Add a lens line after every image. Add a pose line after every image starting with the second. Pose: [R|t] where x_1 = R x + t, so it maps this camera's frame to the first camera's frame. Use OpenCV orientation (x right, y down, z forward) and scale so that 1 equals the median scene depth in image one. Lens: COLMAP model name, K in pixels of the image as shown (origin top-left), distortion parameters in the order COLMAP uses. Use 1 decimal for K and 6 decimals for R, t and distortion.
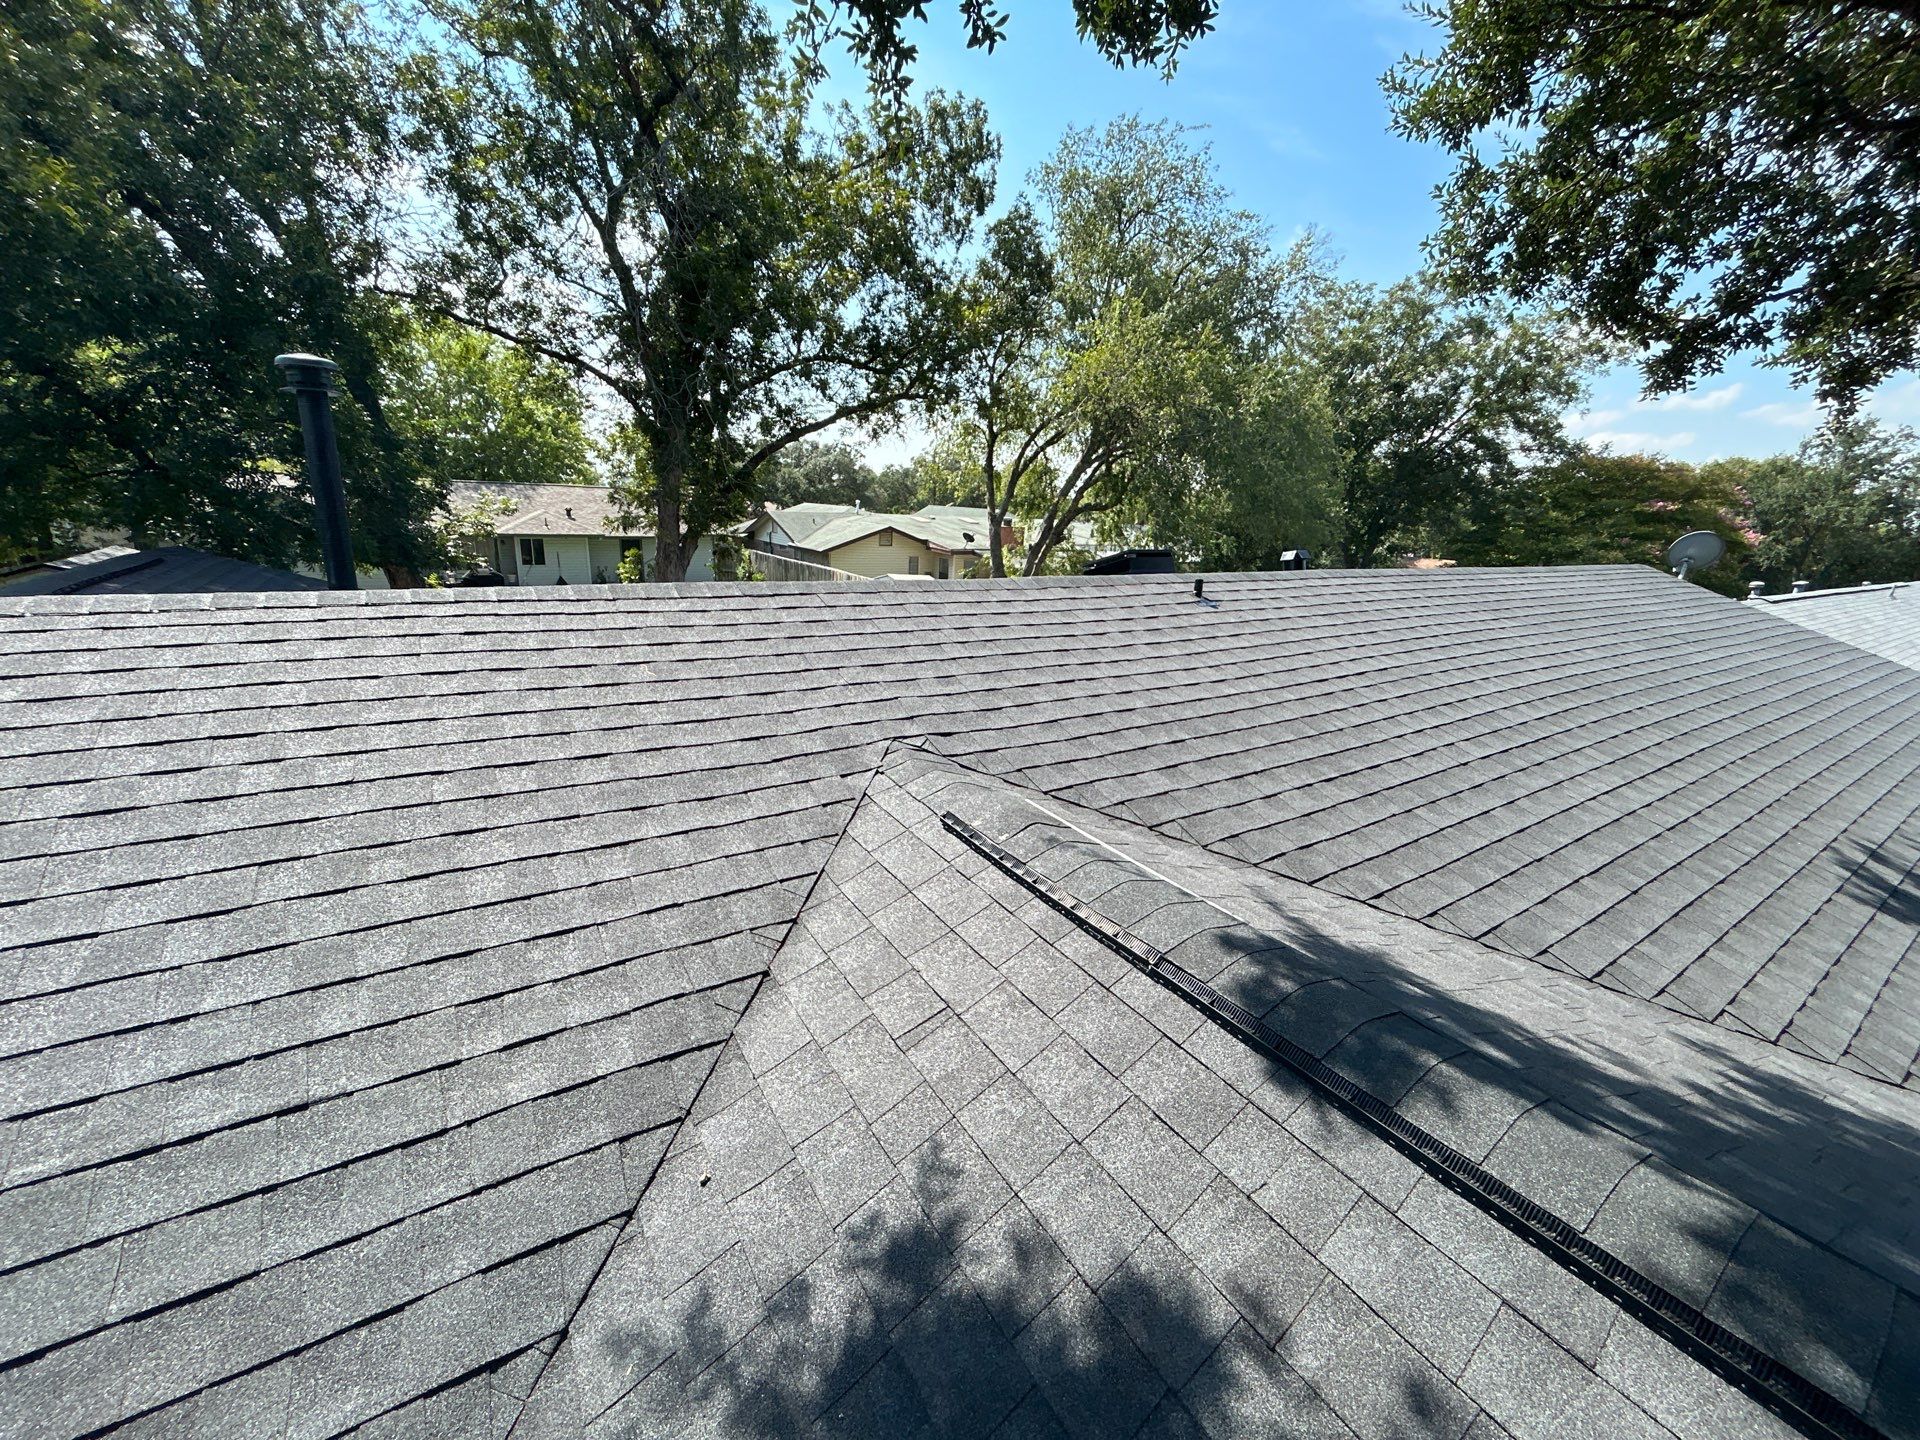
lens RADIAL K [[774.9, 0, 956.0], [0, 774.9, 719.5], [0, 0, 1]] dist [-0.001439, 0.001194]
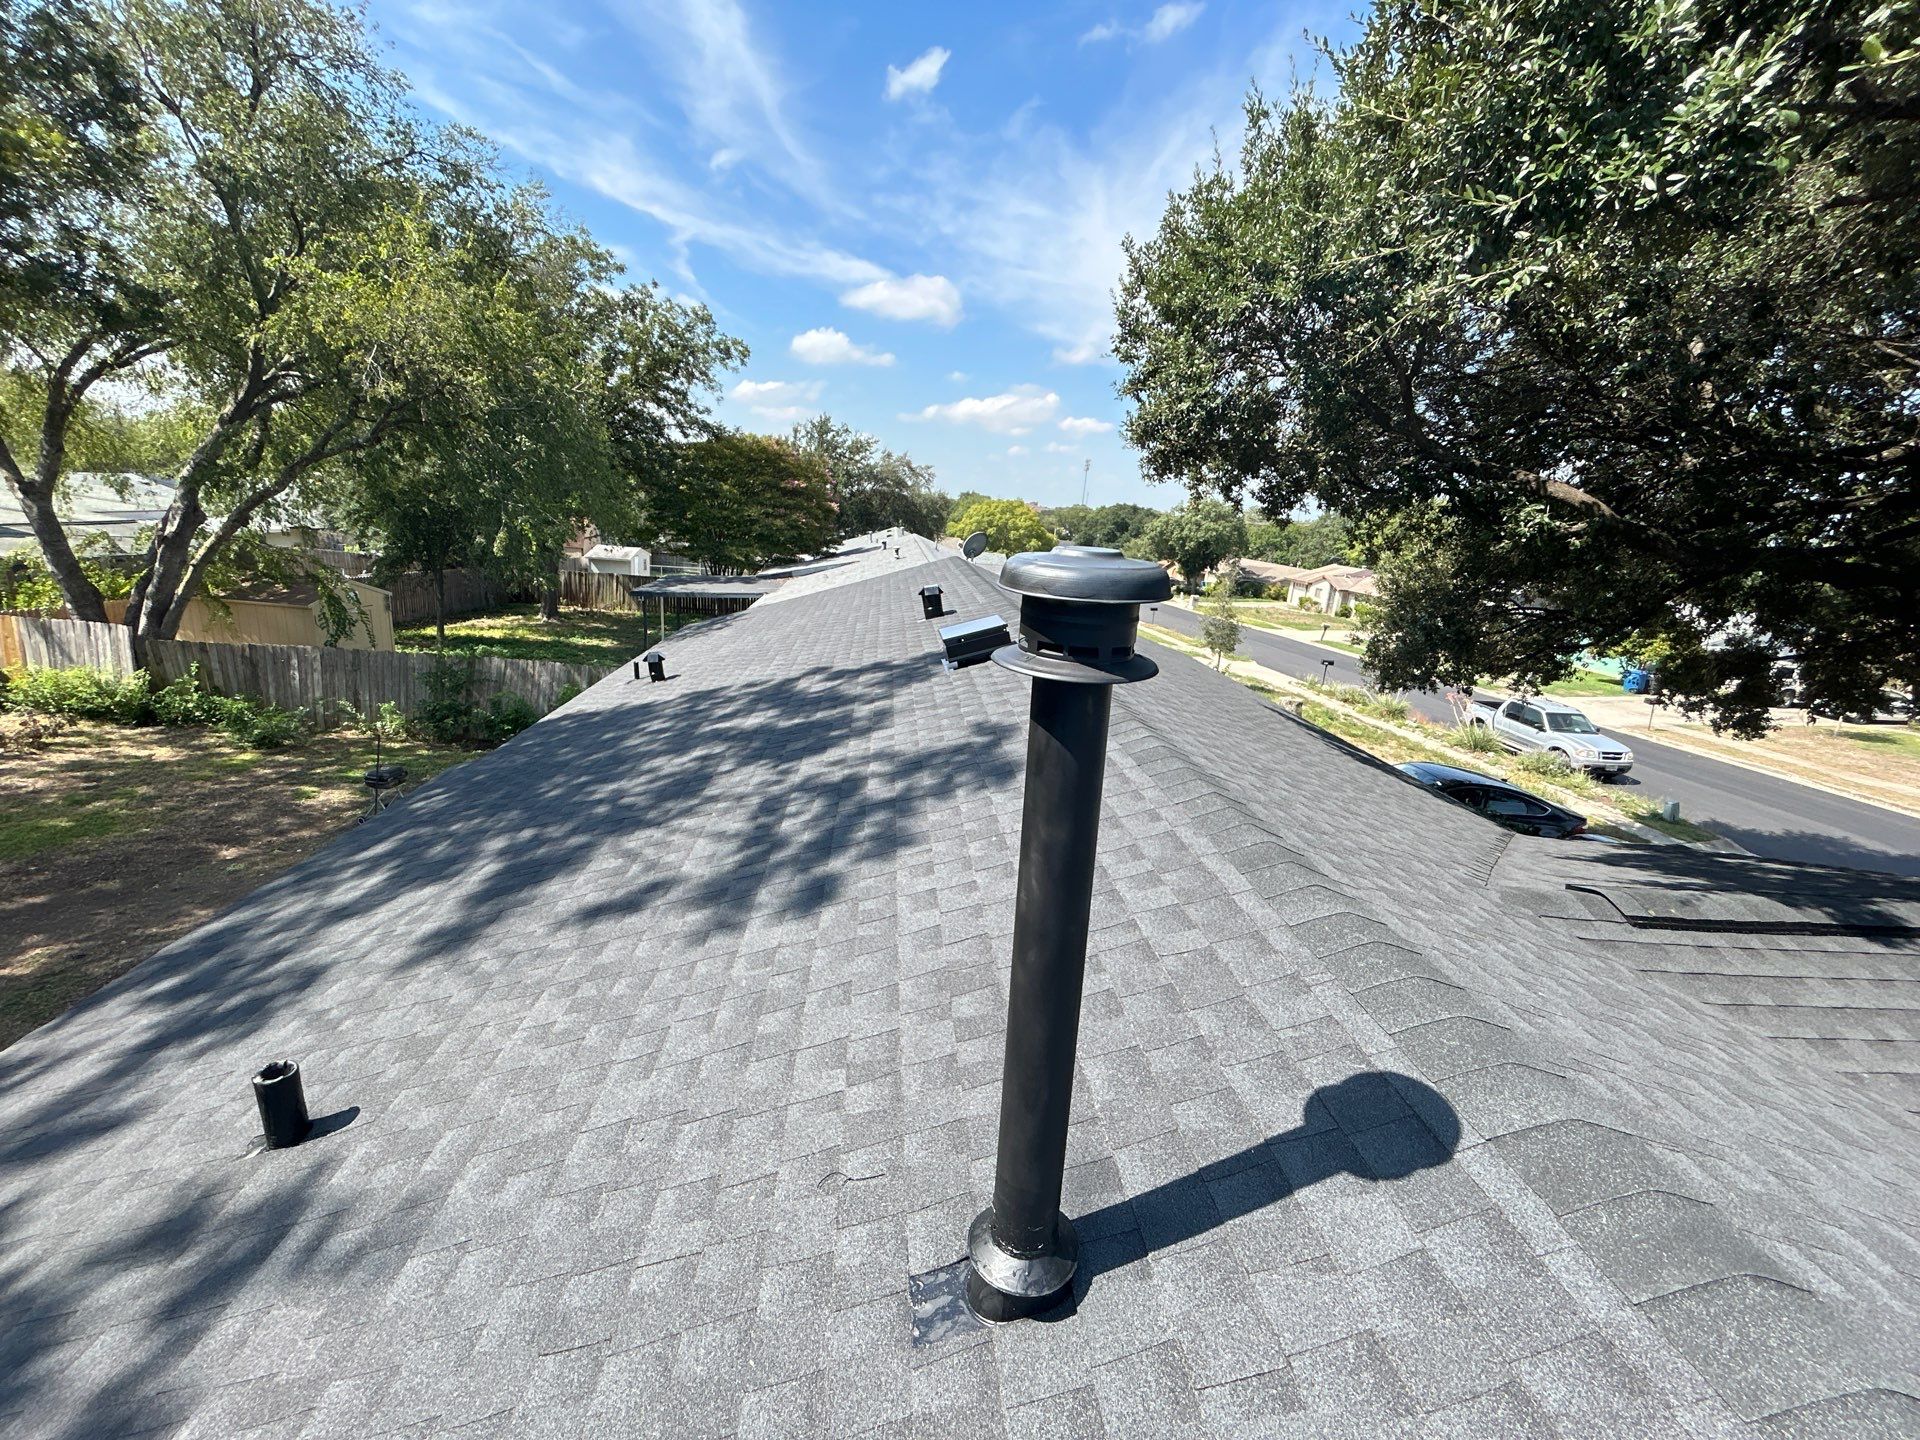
lens RADIAL K [[774.9, 0, 955.9], [0, 774.9, 722.0], [0, 0, 1]] dist [-0.001439, 0.001194]
pose [[0.473898, -0.248858, 0.844684, -1.146388], [0.187189, 0.965782, 0.179516, -0.480487], [-0.860454, 0.073043, 0.504265, 0.916823]]
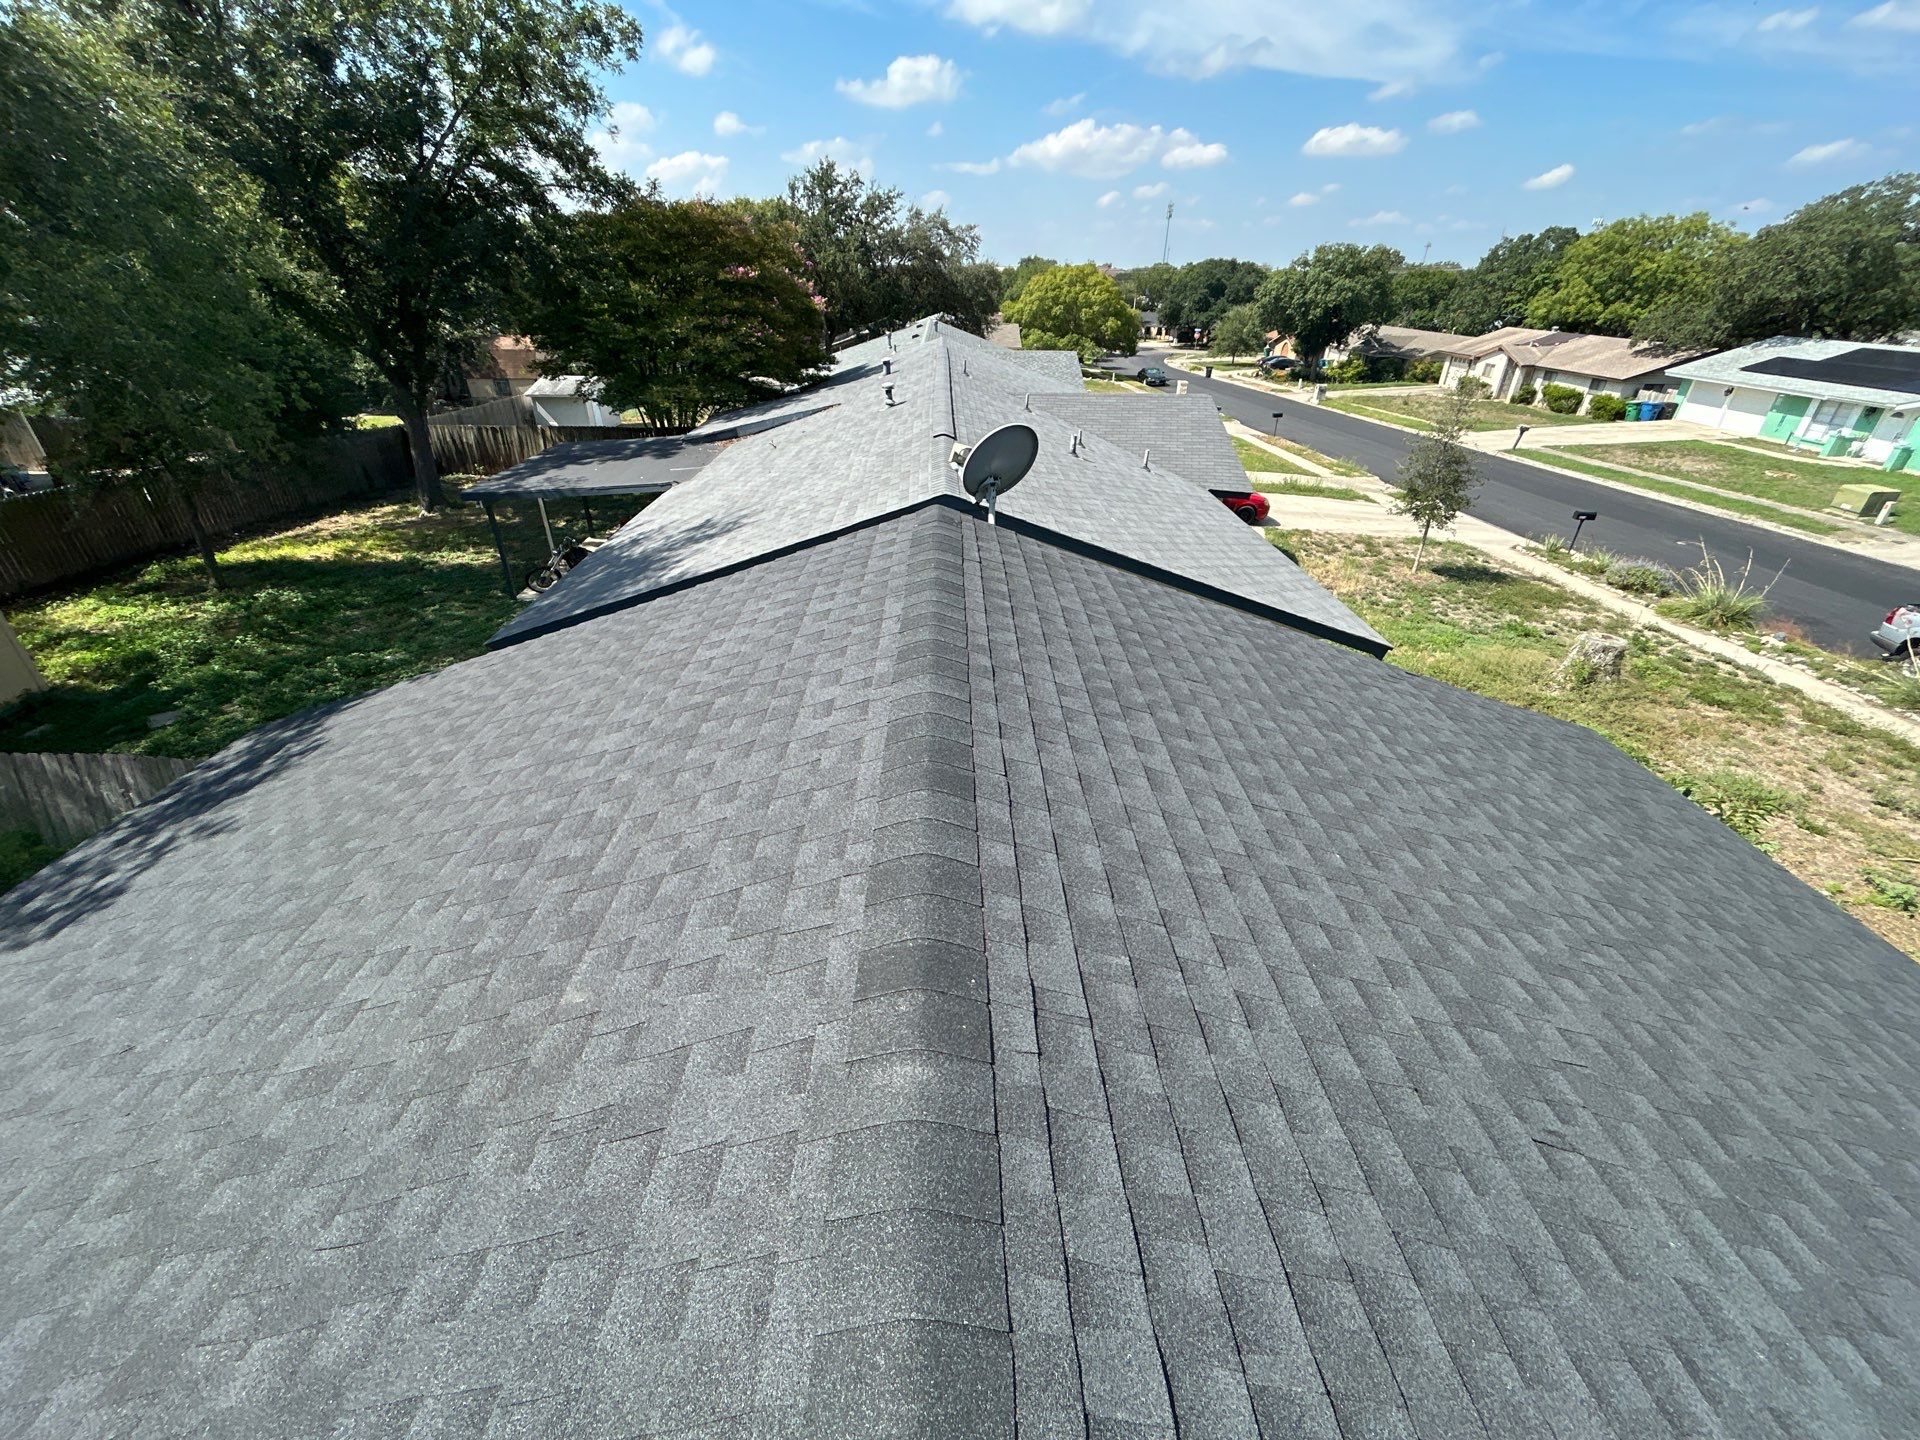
lens RADIAL K [[774.9, 0, 957.2], [0, 774.9, 722.8], [0, 0, 1]] dist [-0.001439, 0.001194]
pose [[0.530438, -0.462224, 0.710622, 1.493813], [0.245404, 0.886104, 0.393187, -0.796970], [-0.811426, -0.034172, 0.583455, 2.126375]]
